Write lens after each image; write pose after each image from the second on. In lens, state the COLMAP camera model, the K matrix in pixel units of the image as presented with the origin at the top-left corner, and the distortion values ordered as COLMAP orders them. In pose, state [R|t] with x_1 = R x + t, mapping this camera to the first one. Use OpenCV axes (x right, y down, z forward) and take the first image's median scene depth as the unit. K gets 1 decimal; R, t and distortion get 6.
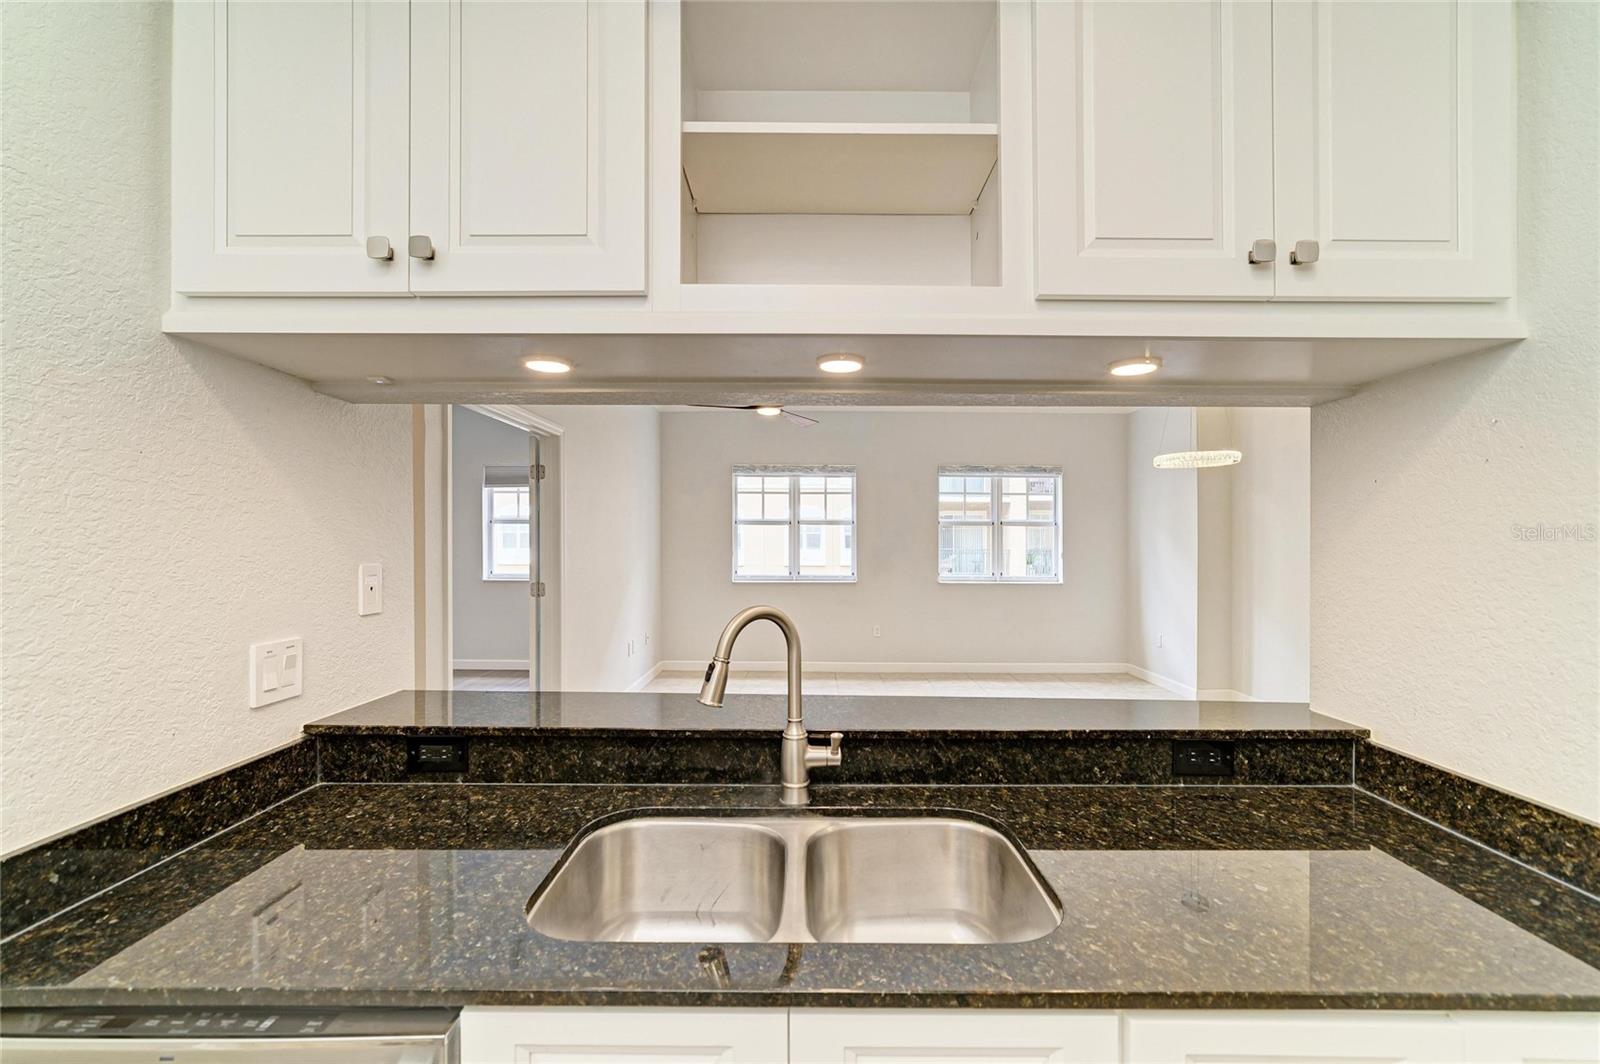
lens RADIAL K [[647.5, 0, 799.1], [0, 647.5, 541.7], [0, 0, 1]] dist [-0.012978, 0.003581]
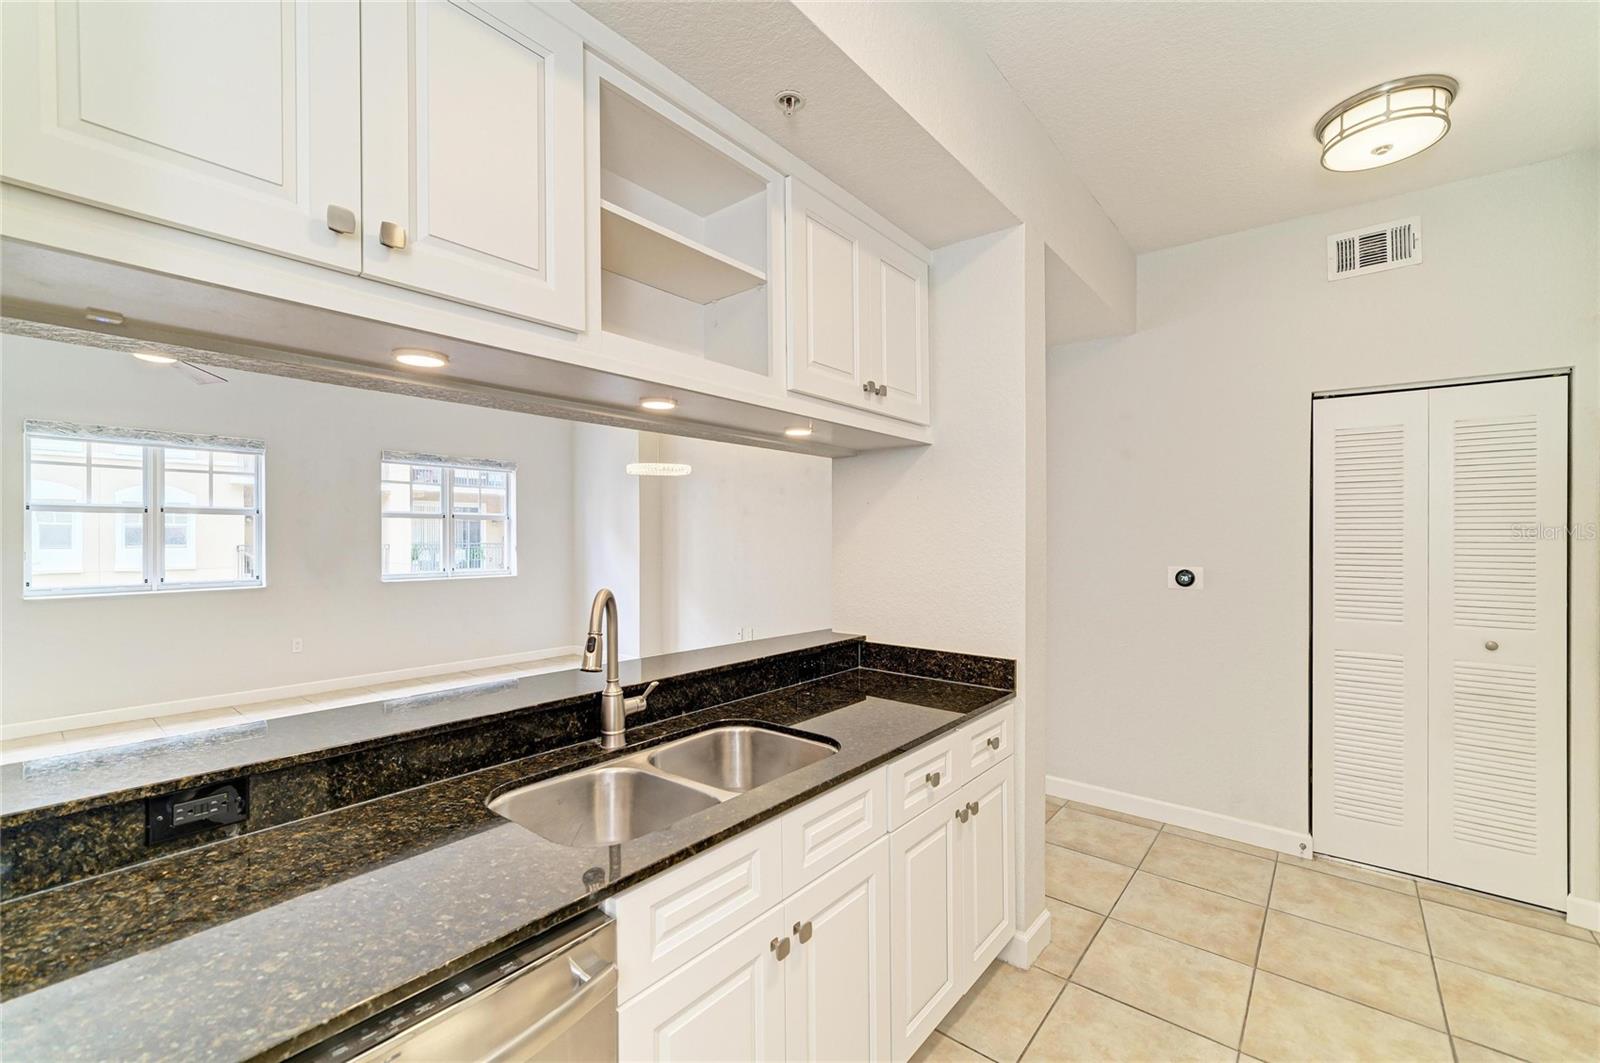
lens RADIAL K [[647.5, 0, 808.9], [0, 647.5, 531.5], [0, 0, 1]] dist [-0.012978, 0.003581]
pose [[0.631730, 0.000996, 0.775188, -0.700167], [0.003482, 0.999985, -0.004122, -0.004040], [-0.775180, 0.005303, 0.631718, -0.071691]]
